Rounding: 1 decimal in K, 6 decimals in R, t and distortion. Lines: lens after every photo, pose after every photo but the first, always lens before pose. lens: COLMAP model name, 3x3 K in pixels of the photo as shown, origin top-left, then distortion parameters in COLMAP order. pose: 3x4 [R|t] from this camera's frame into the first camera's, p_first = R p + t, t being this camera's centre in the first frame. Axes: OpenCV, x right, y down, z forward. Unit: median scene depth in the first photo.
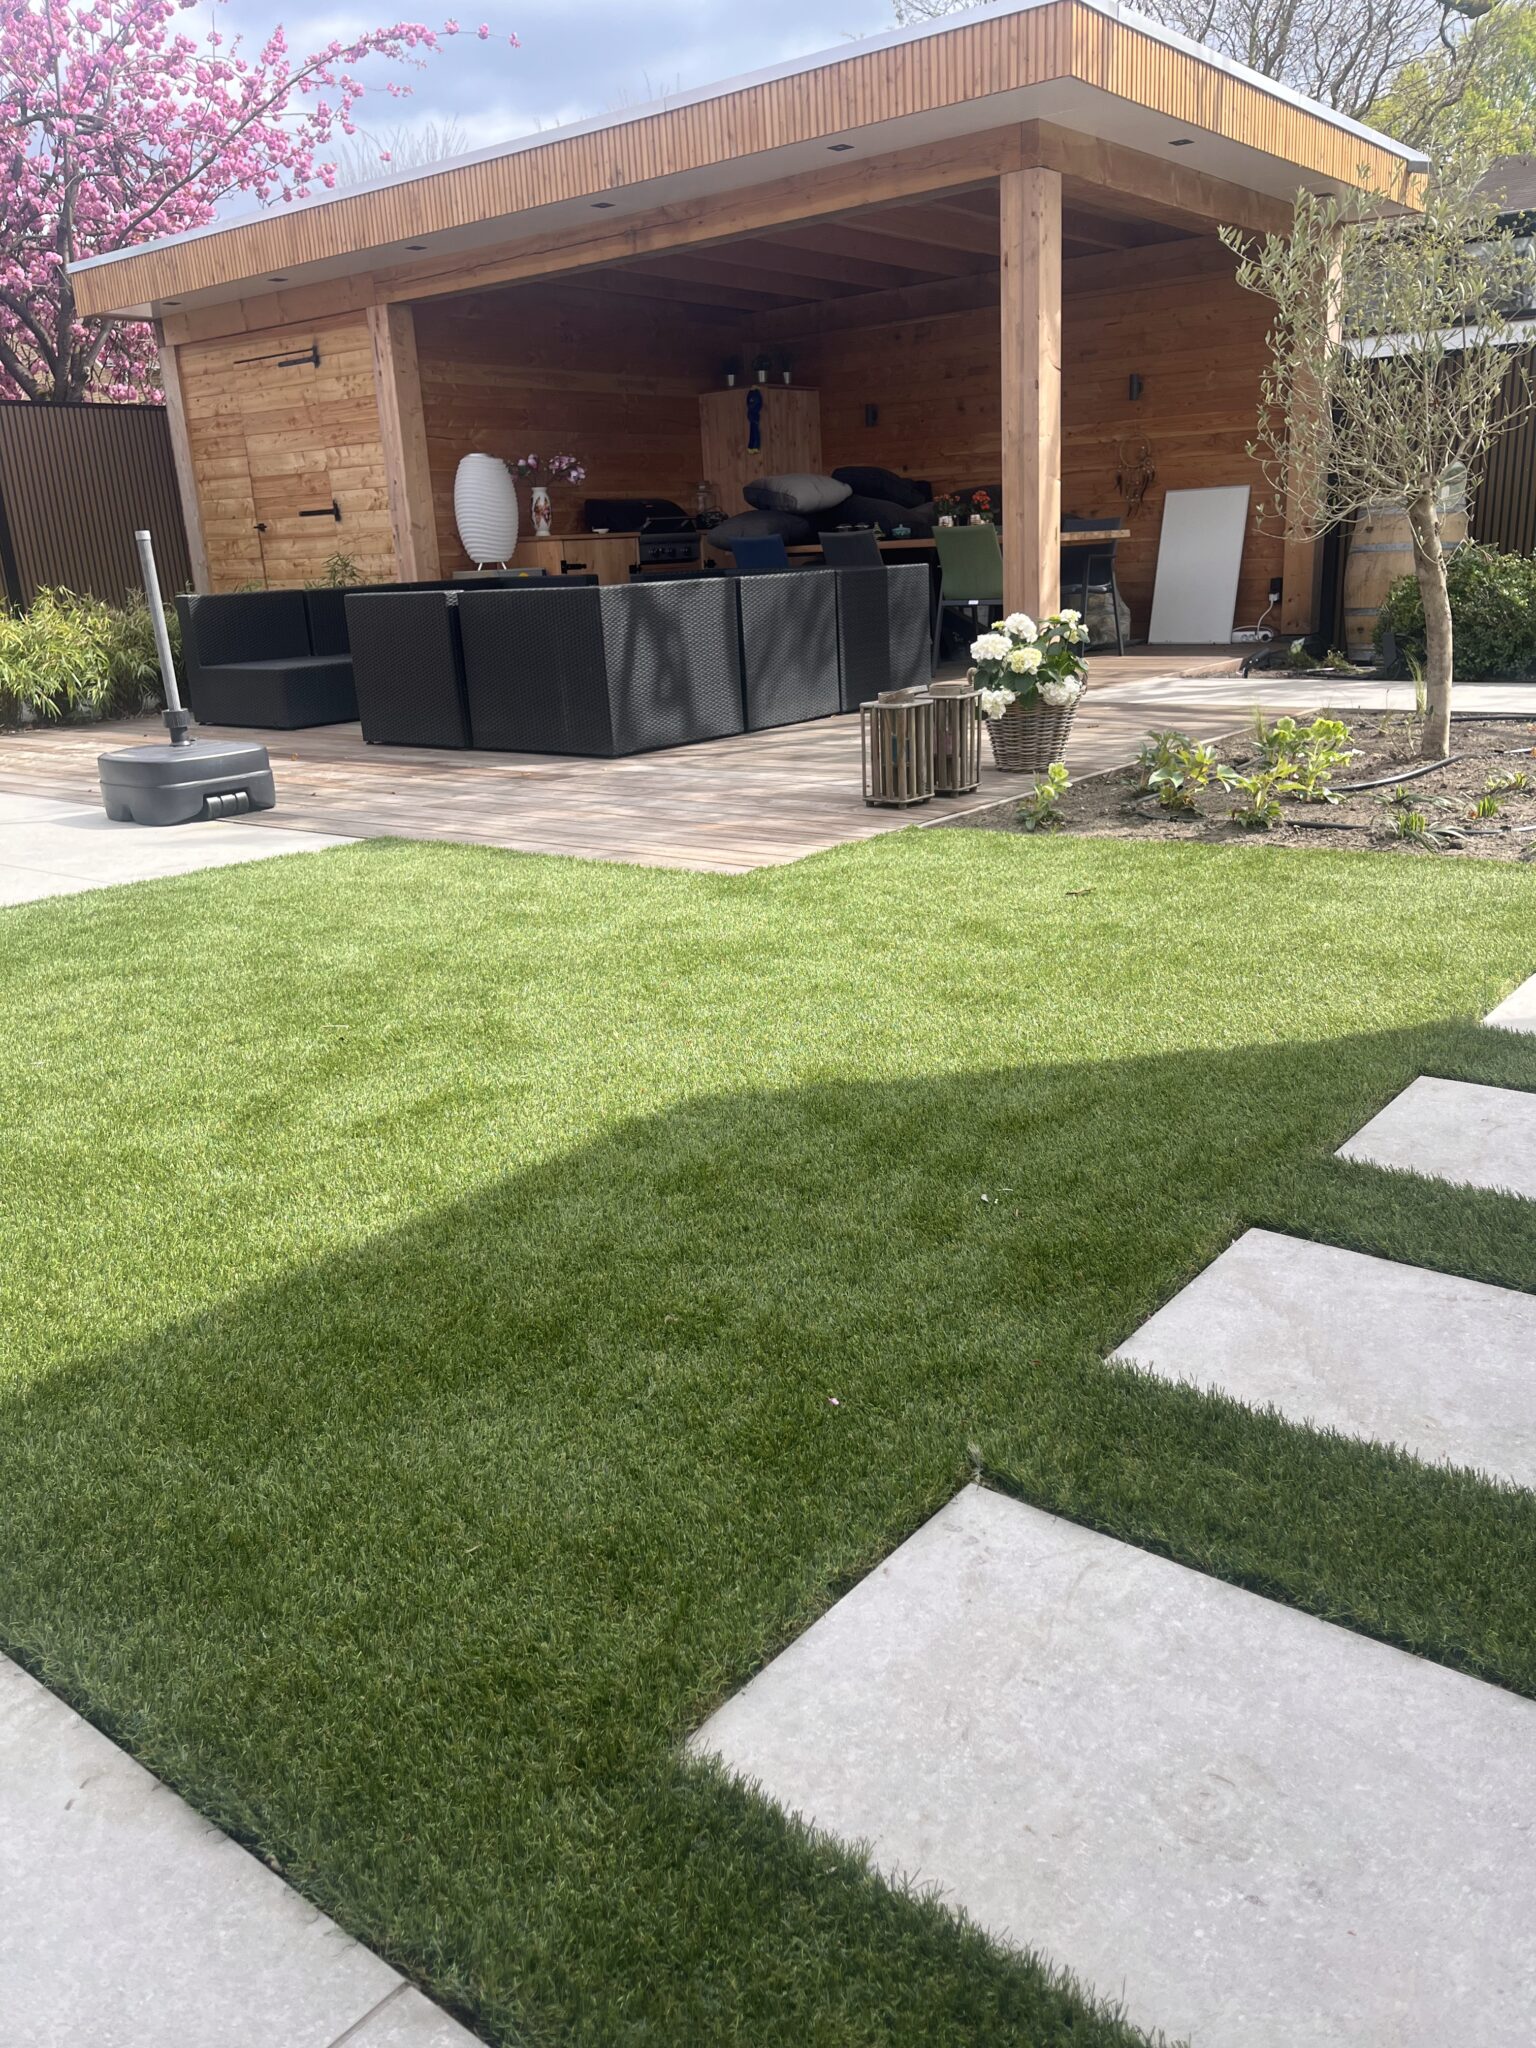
lens RADIAL K [[1551.7, 0, 786.4], [0, 1551.7, 1044.7], [0, 0, 1]] dist [0.068962, -0.096774]
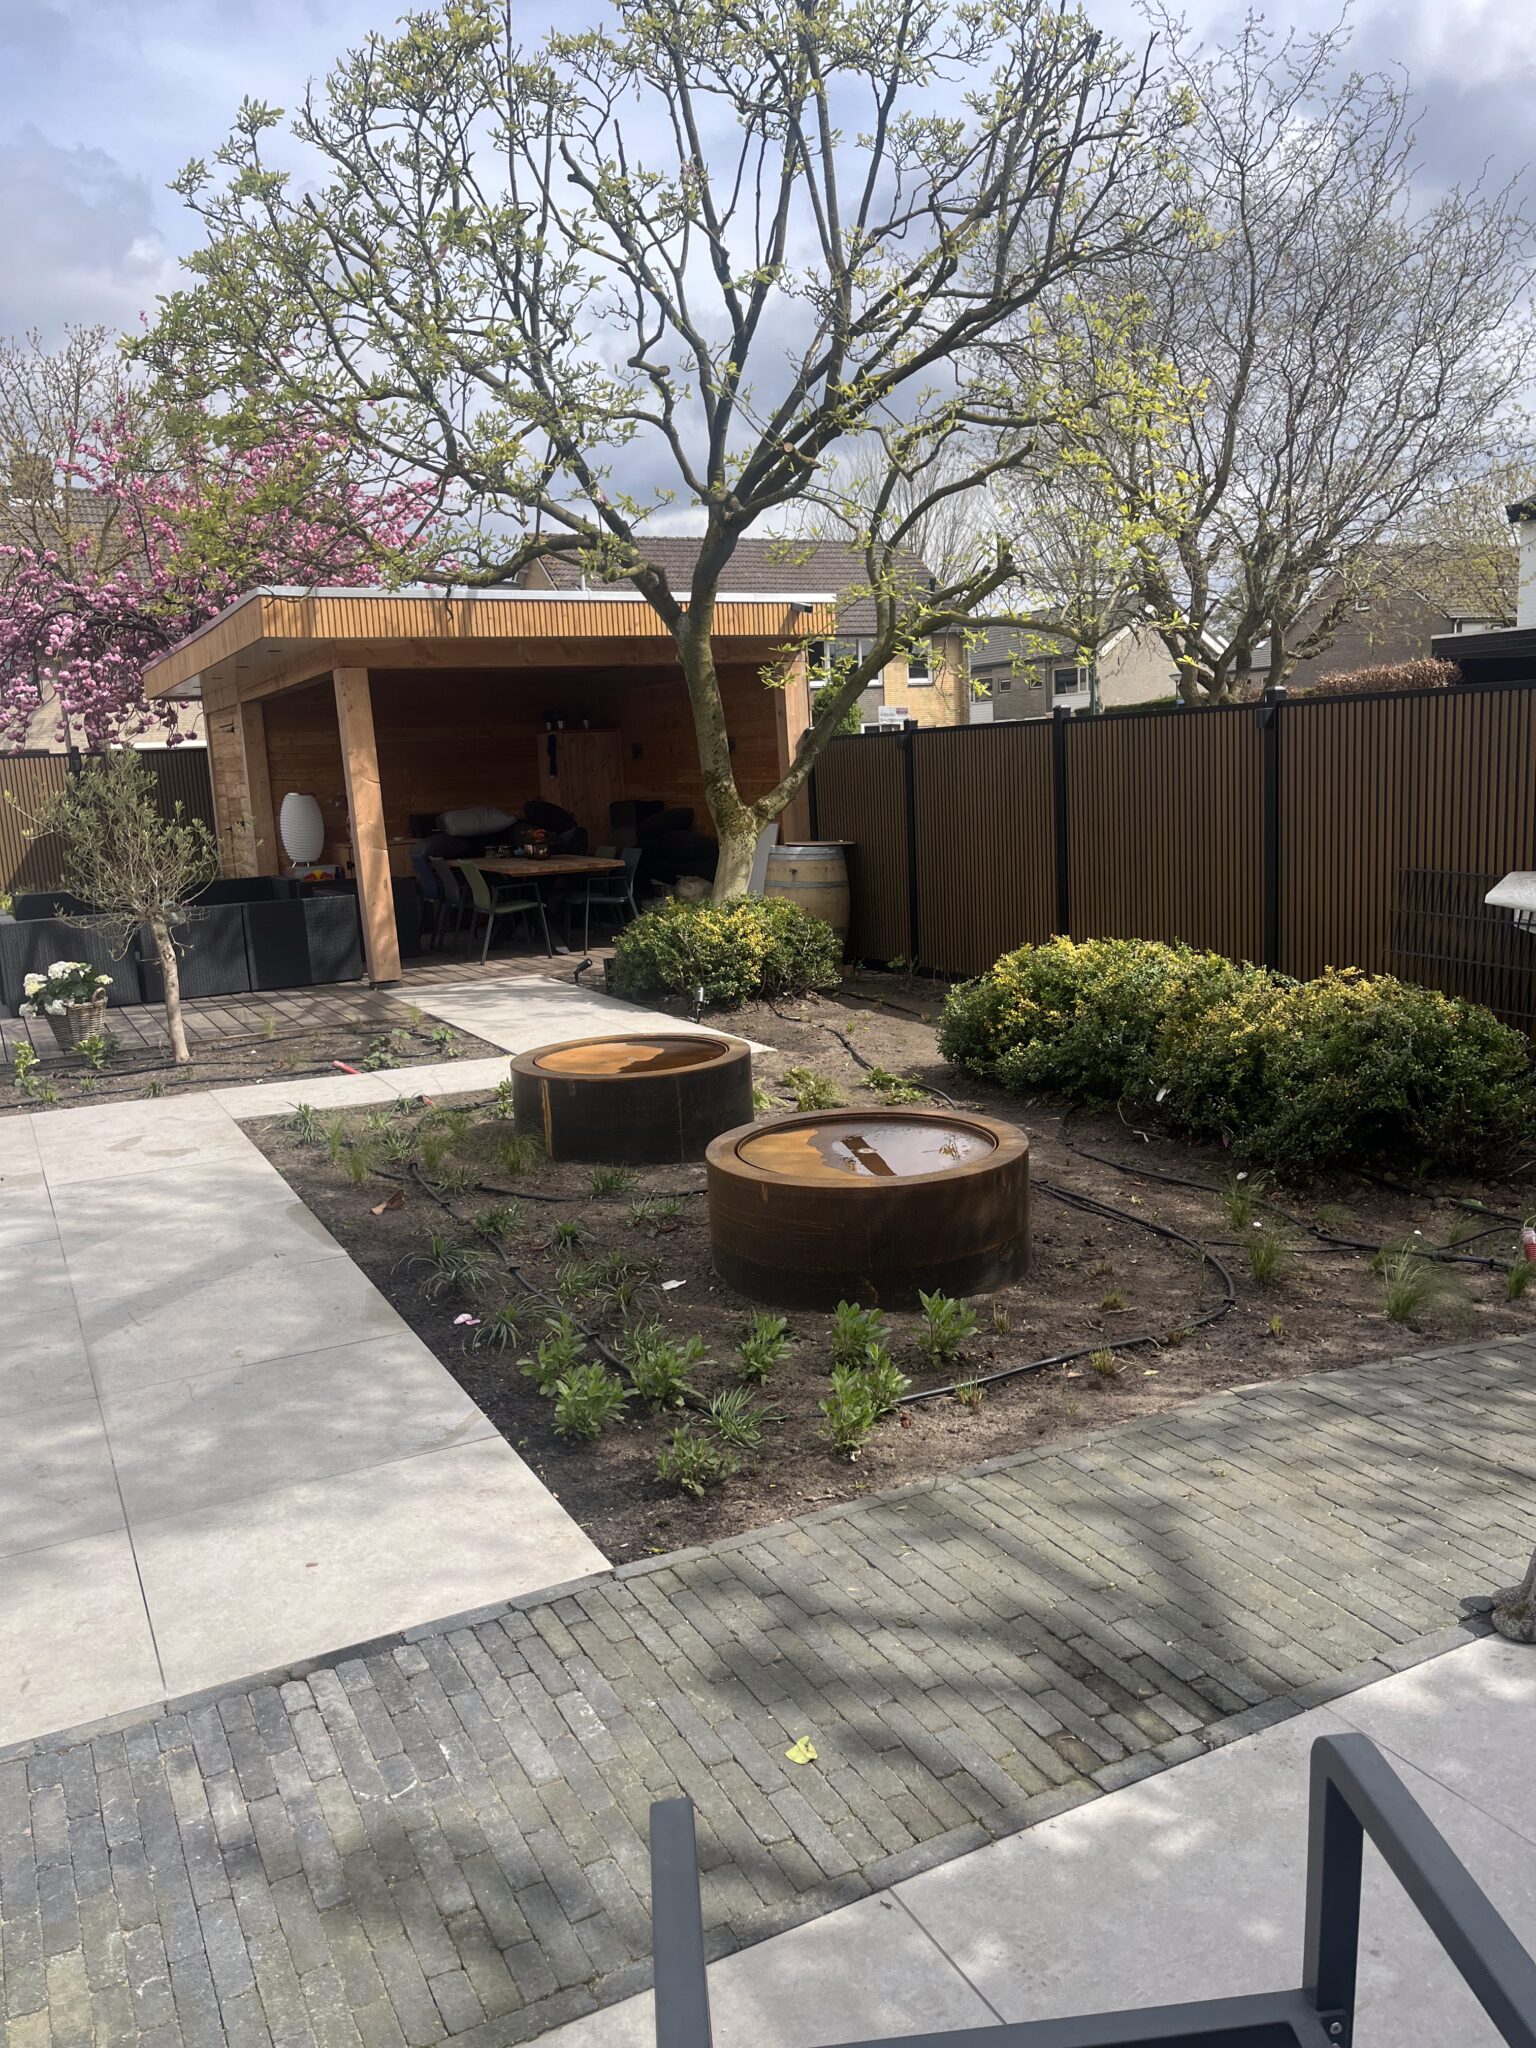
lens RADIAL K [[1551.7, 0, 778.9], [0, 1551.7, 1022.0], [0, 0, 1]] dist [0.068962, -0.096774]
pose [[0.909919, 0.071532, -0.408571, 1.171525], [-0.121194, 0.987883, -0.096950, -0.098959], [0.396685, 0.137733, 0.907563, -0.195300]]
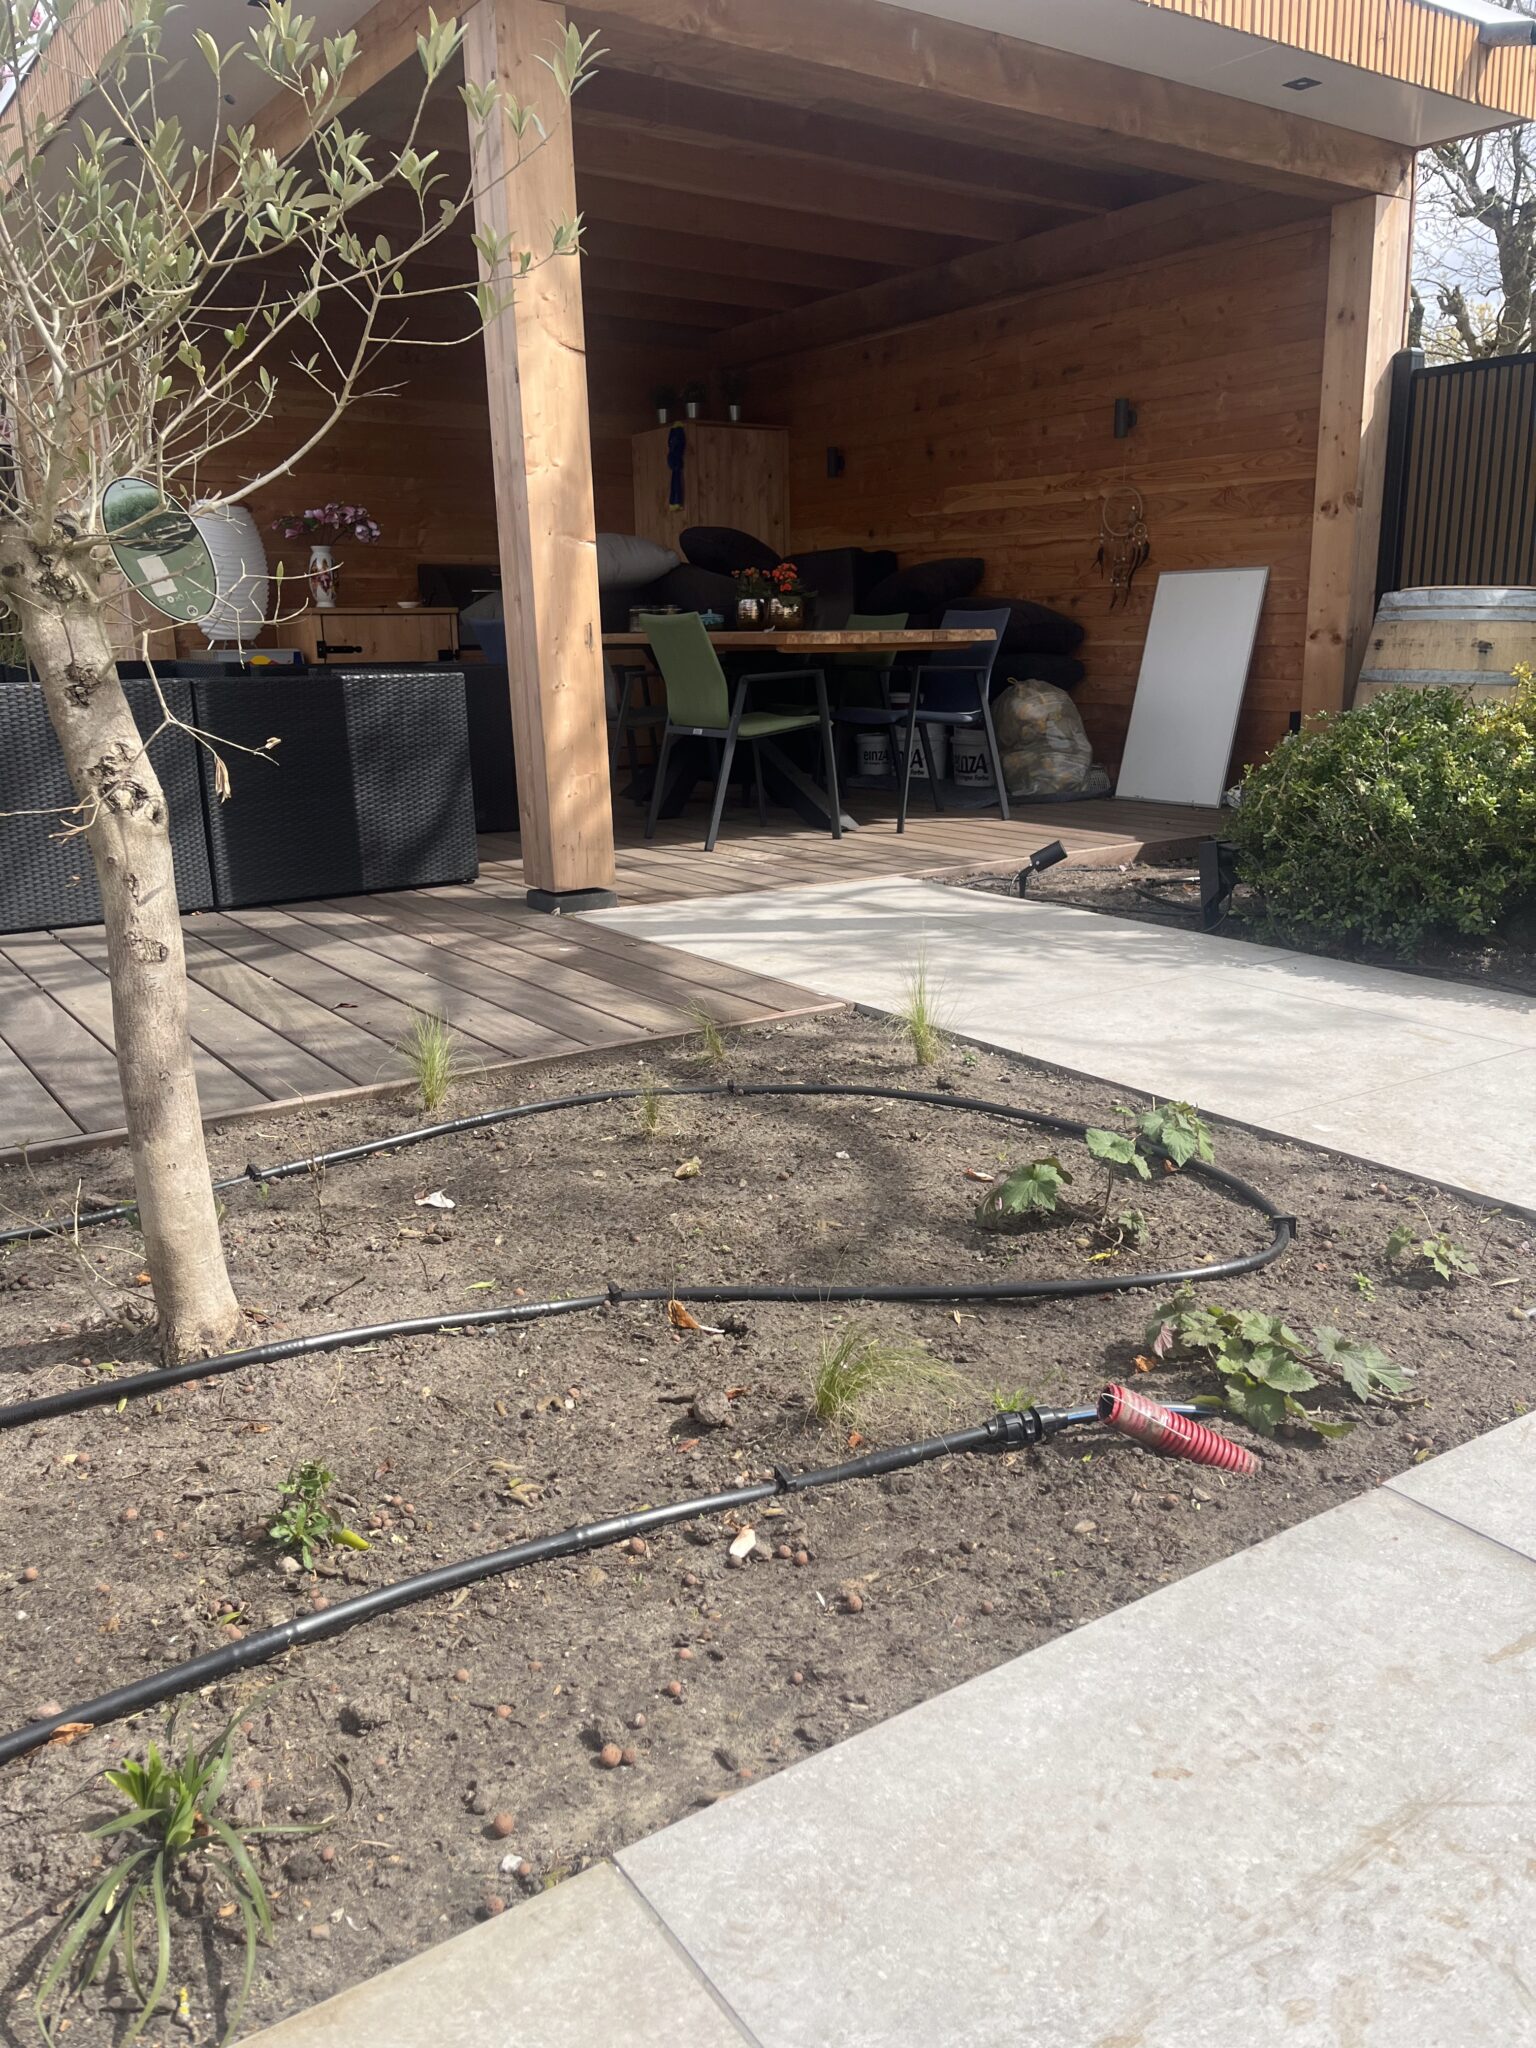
lens RADIAL K [[1551.7, 0, 796.4], [0, 1551.7, 1034.5], [0, 0, 1]] dist [0.068962, -0.096774]
pose [[0.955943, 0.105563, -0.273915, 0.434076], [-0.118411, 0.992488, -0.030754, -0.177174], [0.268611, 0.061834, 0.961262, 0.490215]]
